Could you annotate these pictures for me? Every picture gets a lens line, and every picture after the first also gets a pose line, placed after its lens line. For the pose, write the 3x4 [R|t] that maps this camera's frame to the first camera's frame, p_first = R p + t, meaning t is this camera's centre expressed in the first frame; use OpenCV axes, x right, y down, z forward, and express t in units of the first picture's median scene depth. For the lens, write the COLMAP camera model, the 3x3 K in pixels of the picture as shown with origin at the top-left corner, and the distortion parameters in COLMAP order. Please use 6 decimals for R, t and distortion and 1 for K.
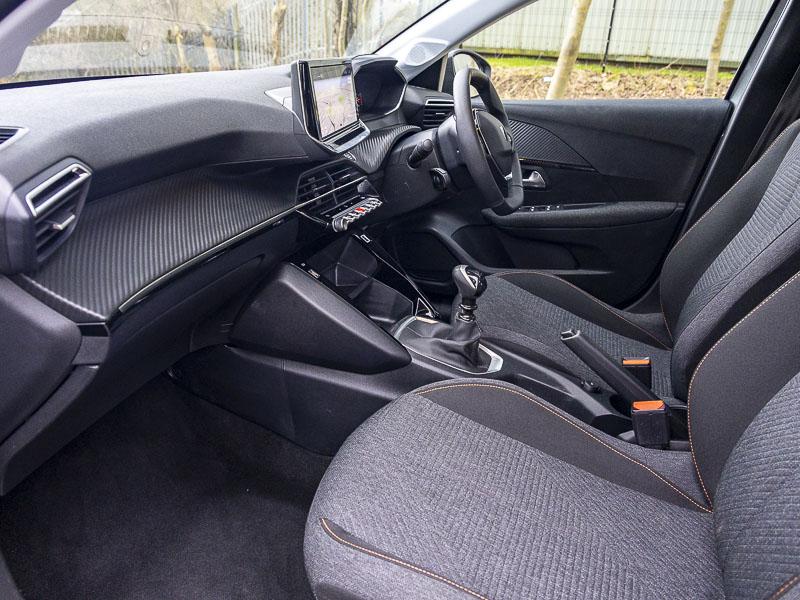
lens RADIAL K [[614.2, 0, 401.9], [0, 614.2, 300.1], [0, 0, 1]] dist [0.004605, 0.015763]
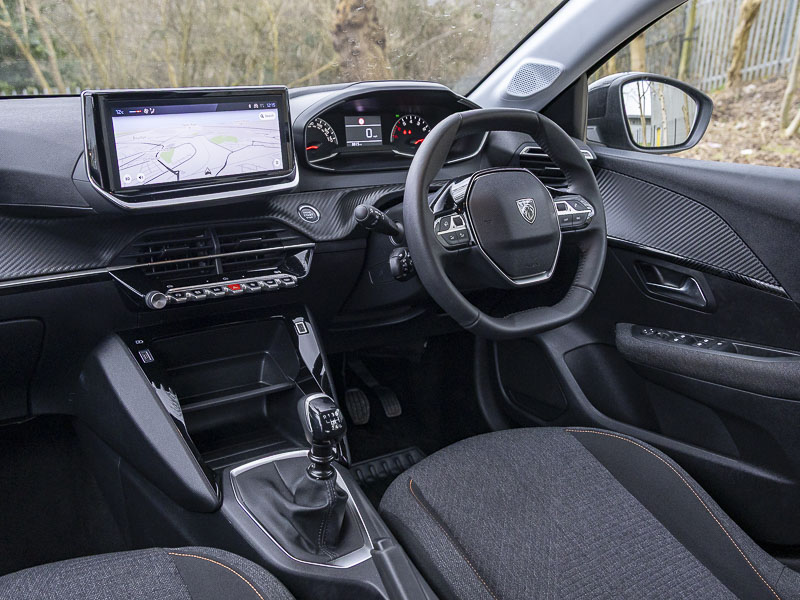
lens RADIAL K [[831.1, 0, 393.3], [0, 831.1, 303.3], [0, 0, 1]] dist [0.009784, 0.000000]
pose [[0.813698, 0.181025, -0.552382, 0.459962], [-0.232810, 0.972218, -0.024333, -0.105589], [0.532631, 0.148399, 0.833236, 0.195739]]
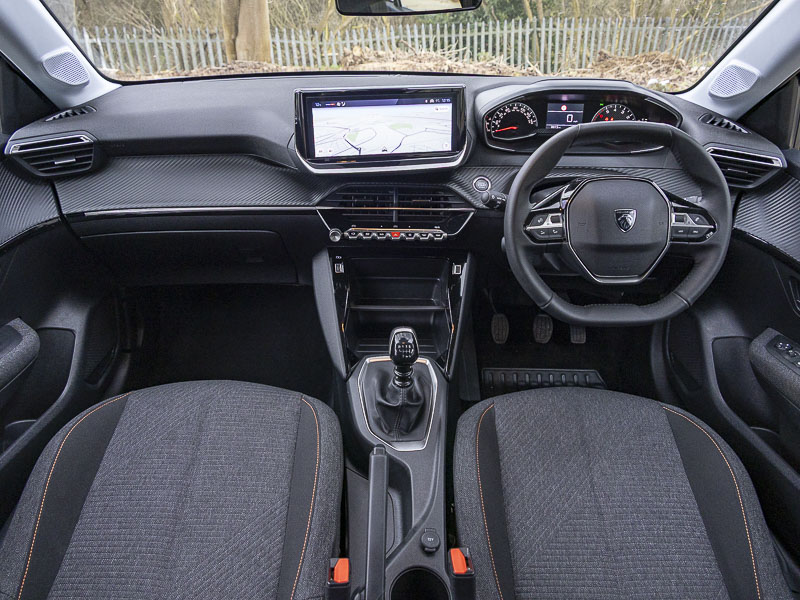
lens RADIAL K [[614.2, 0, 401.1], [0, 614.2, 297.8], [0, 0, 1]] dist [0.004605, 0.015763]
pose [[0.337092, 0.442602, -0.830946, 0.597928], [-0.360488, 0.876020, 0.320371, -0.276361], [0.869723, 0.191552, 0.454852, 0.403030]]
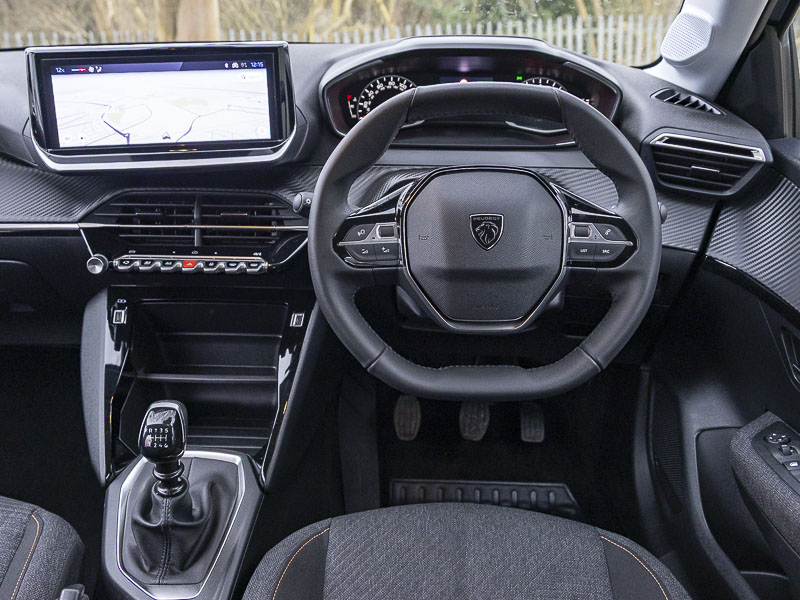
lens RADIAL K [[849.0, 0, 397.0], [0, 849.0, 302.8], [0, 0, 1]] dist [-0.026672, 0.000000]
pose [[0.300743, 0.351133, -0.886713, 0.606171], [-0.355015, 0.904155, 0.237631, -0.294493], [0.885165, 0.243330, 0.396576, 0.603807]]
